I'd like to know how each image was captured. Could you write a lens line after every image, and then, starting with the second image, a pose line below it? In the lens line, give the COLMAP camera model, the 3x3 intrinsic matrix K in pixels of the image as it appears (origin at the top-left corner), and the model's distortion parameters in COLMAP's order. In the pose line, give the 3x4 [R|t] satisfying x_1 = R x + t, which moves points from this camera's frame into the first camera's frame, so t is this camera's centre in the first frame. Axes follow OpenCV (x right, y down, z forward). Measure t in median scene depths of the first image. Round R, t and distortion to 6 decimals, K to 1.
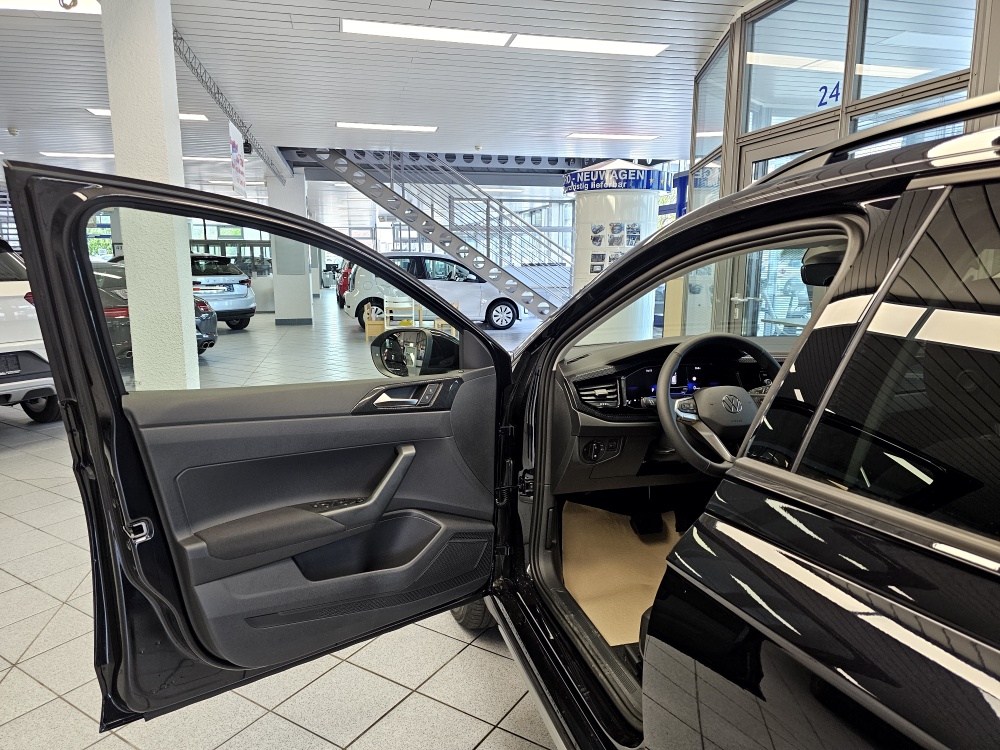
lens RADIAL K [[672.4, 0, 510.1], [0, 672.4, 363.5], [0, 0, 1]] dist [0.074097, -0.071692]
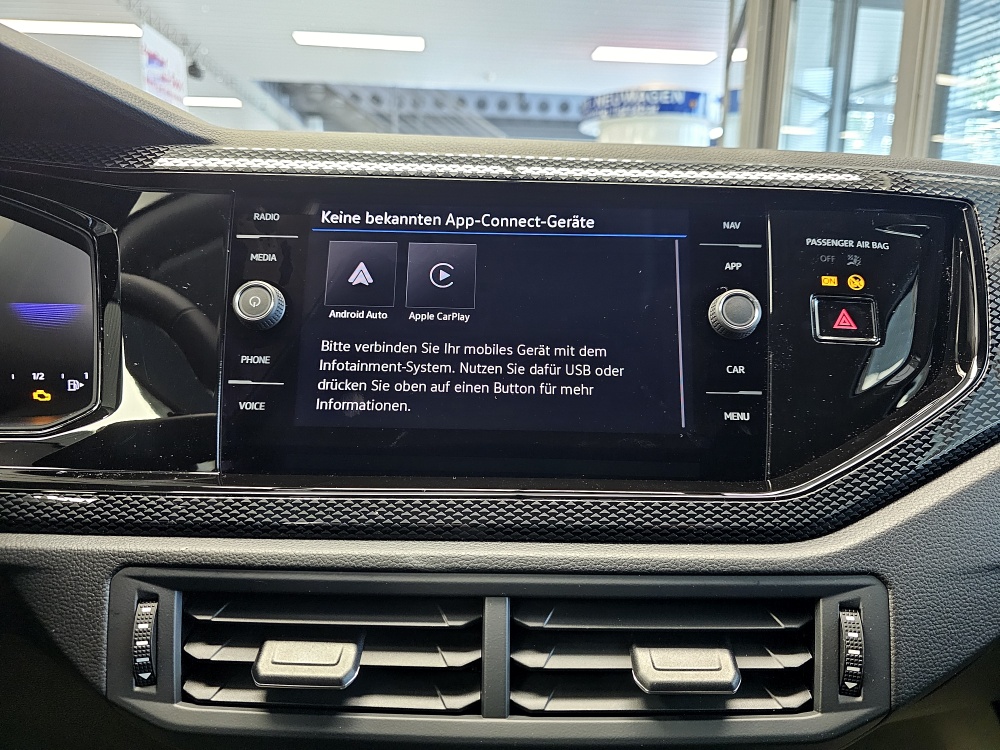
lens RADIAL K [[694.1, 0, 507.4], [0, 694.1, 381.3], [0, 0, 1]] dist [0.036016, -0.049458]
pose [[0.992504, 0.037671, -0.116264, 0.101354], [-0.032726, 0.998489, 0.044150, 0.008414], [0.117751, -0.040014, 0.992237, 0.187847]]
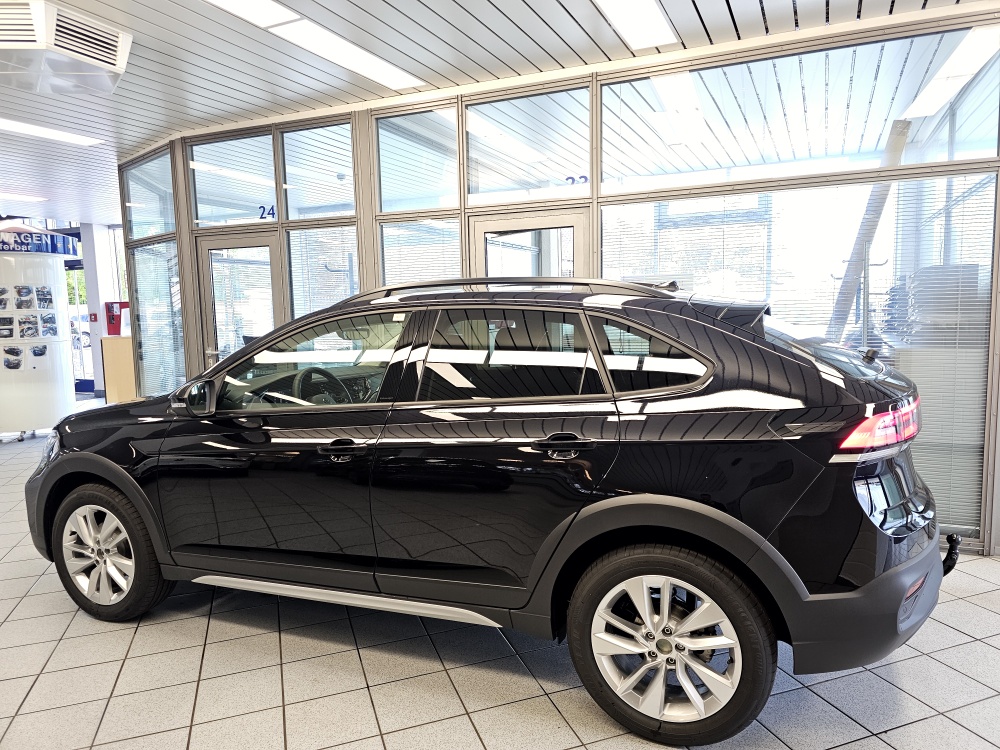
lens RADIAL K [[644.6, 0, 511.9], [0, 644.6, 380.6], [0, 0, 1]] dist [0.004327, 0.000856]
pose [[0.605924, -0.110514, 0.787809, -0.162330], [0.144044, 0.989176, 0.027975, 0.002941], [-0.782373, 0.096528, 0.615284, -0.111552]]
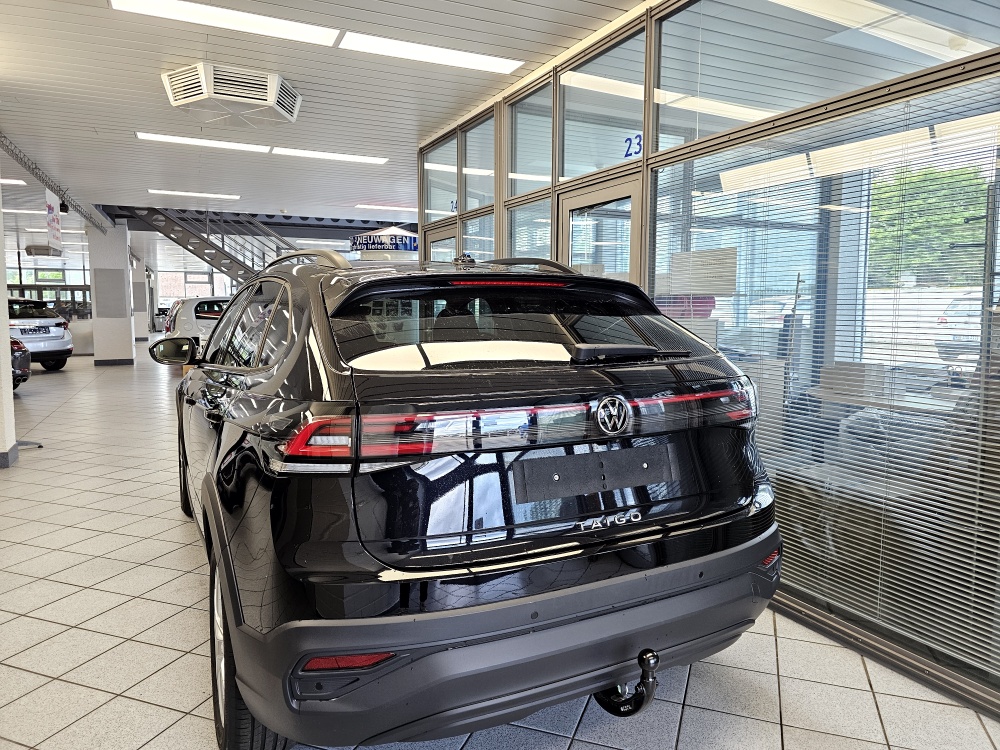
lens RADIAL K [[664.0, 0, 522.4], [0, 664.0, 361.9], [0, 0, 1]] dist [0.005295, -0.002478]
pose [[0.974077, -0.014523, 0.225748, 0.113287], [0.029664, 0.997520, -0.063821, 0.038922], [-0.224262, 0.068863, 0.972093, -0.252200]]
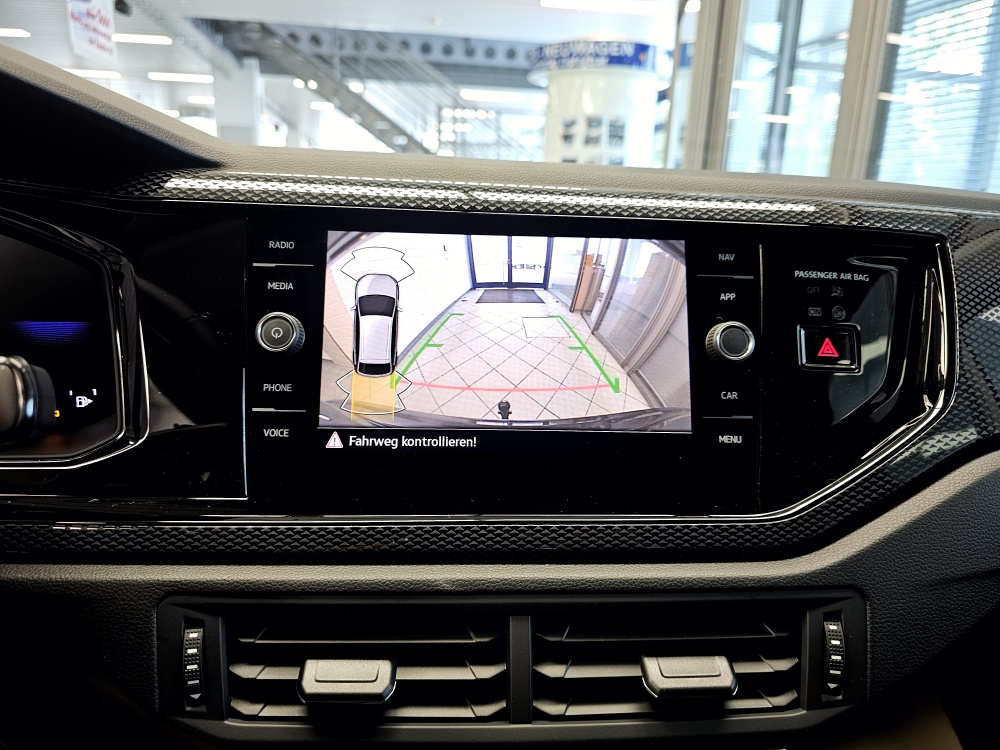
lens RADIAL K [[689.5, 0, 493.4], [0, 689.5, 380.6], [0, 0, 1]] dist [0.046394, -0.062642]
pose [[0.997661, 0.041381, -0.054401, 0.097797], [-0.035119, 0.993154, 0.111411, 0.004390], [0.058639, -0.109240, 0.992284, 0.185841]]
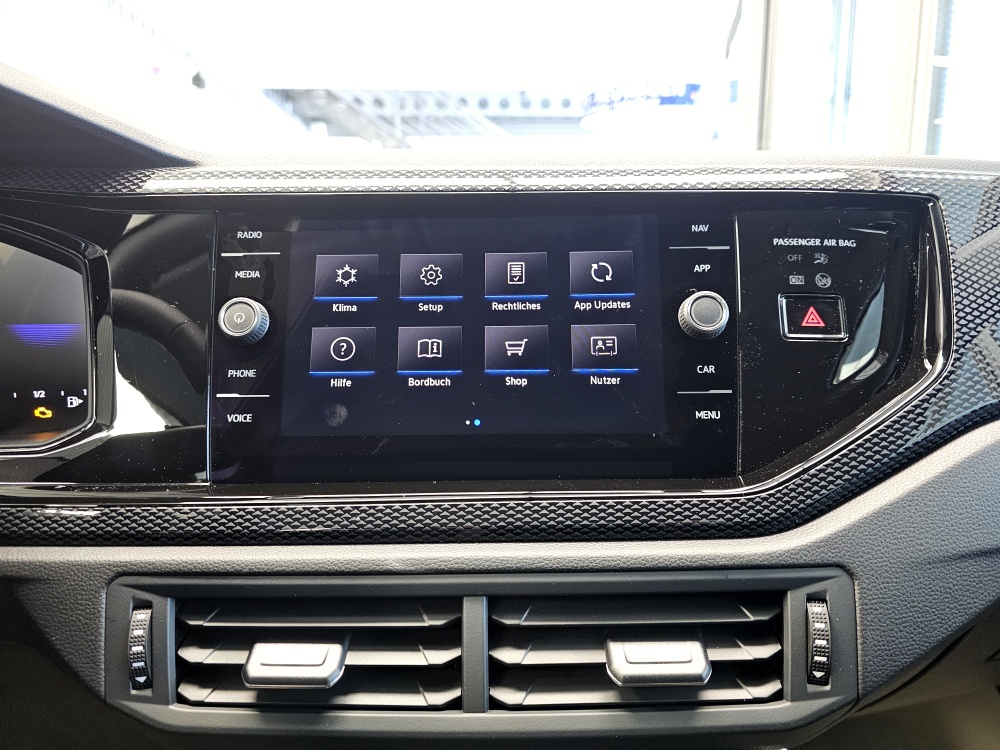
lens RADIAL K [[690.5, 0, 504.0], [0, 690.5, 381.6], [0, 0, 1]] dist [0.041489, -0.053515]
pose [[0.990642, 0.009088, -0.136184, 0.103223], [-0.002442, 0.998801, 0.048894, 0.007902], [0.136465, -0.048104, 0.989476, 0.187117]]
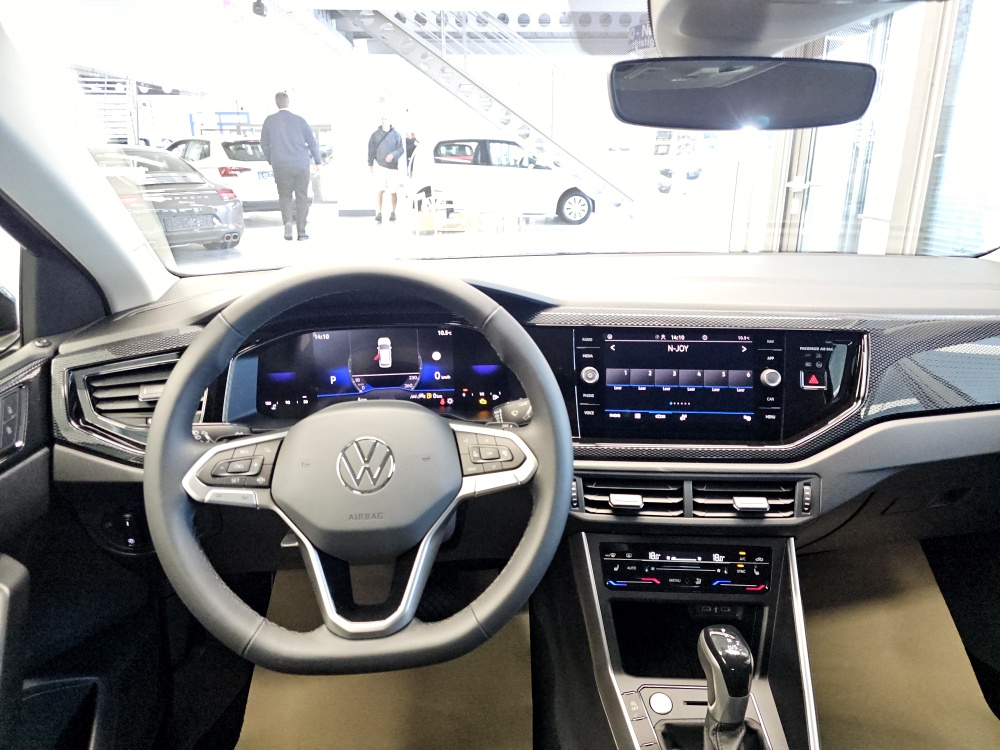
lens RADIAL K [[672.4, 0, 510.1], [0, 672.4, 363.5], [0, 0, 1]] dist [0.074097, -0.071692]
pose [[0.986502, 0.043280, -0.157924, 0.088028], [-0.018323, 0.987558, 0.156186, -0.009696], [0.162719, -0.151184, 0.975021, 0.128765]]
